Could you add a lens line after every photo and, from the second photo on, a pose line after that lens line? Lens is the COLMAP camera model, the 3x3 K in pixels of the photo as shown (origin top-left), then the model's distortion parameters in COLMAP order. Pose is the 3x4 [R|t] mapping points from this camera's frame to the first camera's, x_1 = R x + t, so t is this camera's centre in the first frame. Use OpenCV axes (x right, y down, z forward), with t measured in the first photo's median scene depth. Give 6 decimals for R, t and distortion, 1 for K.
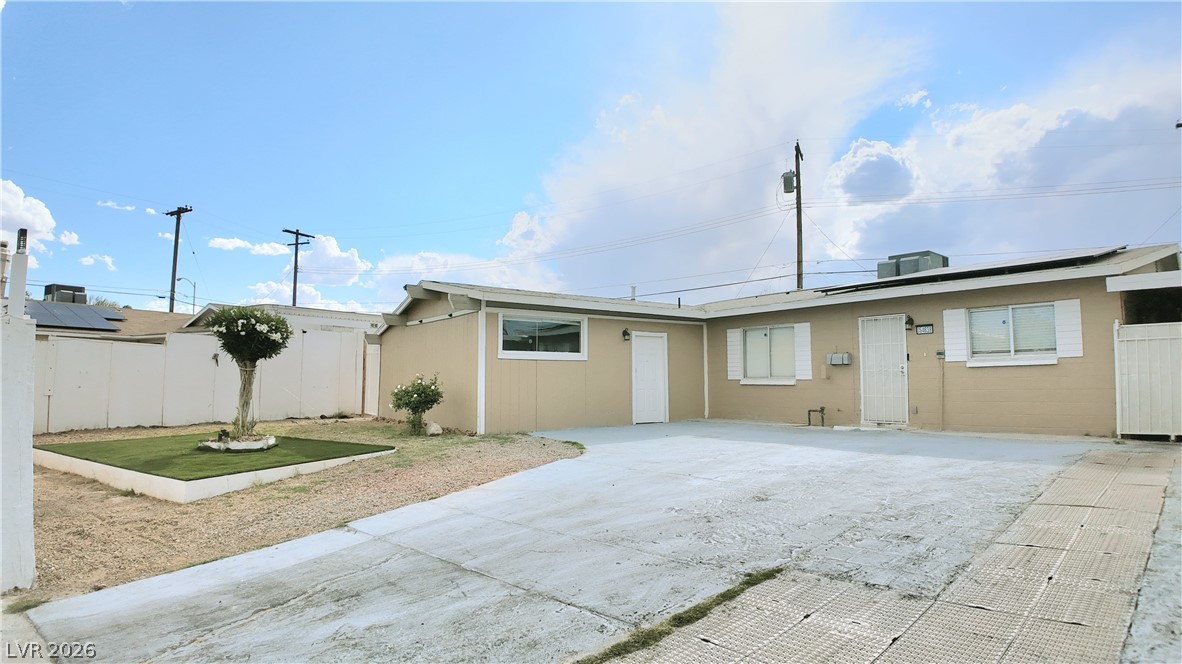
lens RADIAL K [[682.4, 0, 553.2], [0, 682.4, 329.3], [0, 0, 1]] dist [-0.109960, -0.002265]
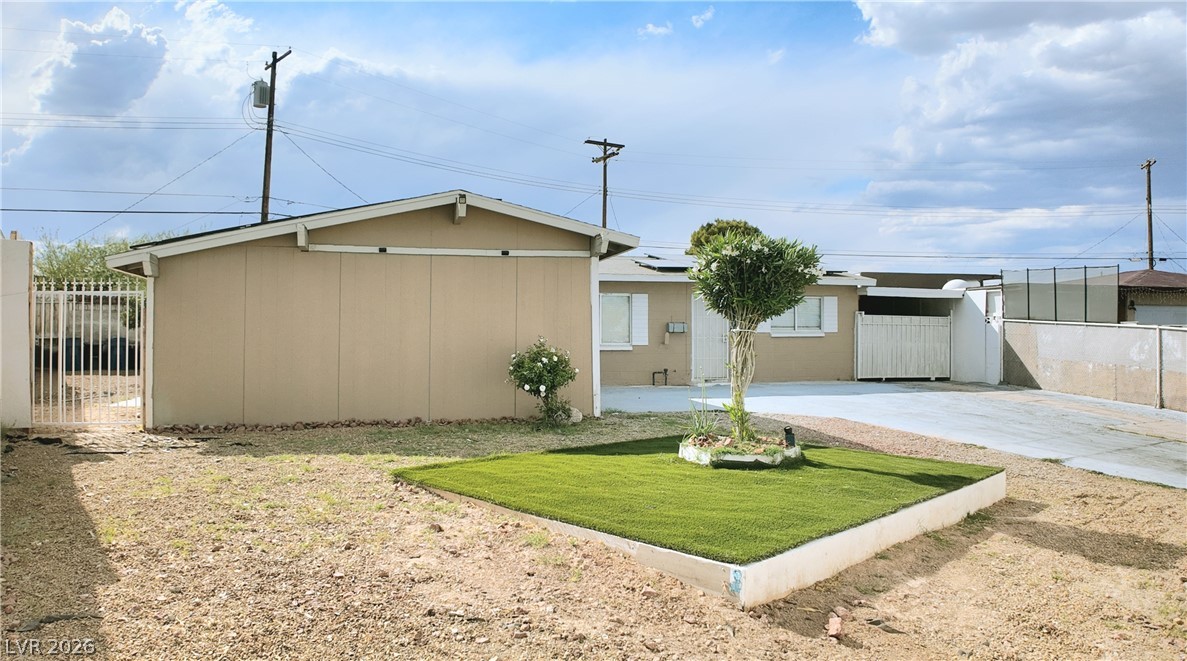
lens RADIAL K [[810.3, 0, 593.5], [0, 810.3, 330.5], [0, 0, 1]] dist [-0.089214, -0.000079]
pose [[0.267500, 0.011129, 0.963494, -0.866760], [-0.073005, 0.997293, 0.008749, 0.041954], [-0.960788, -0.072680, 0.267588, 0.666682]]
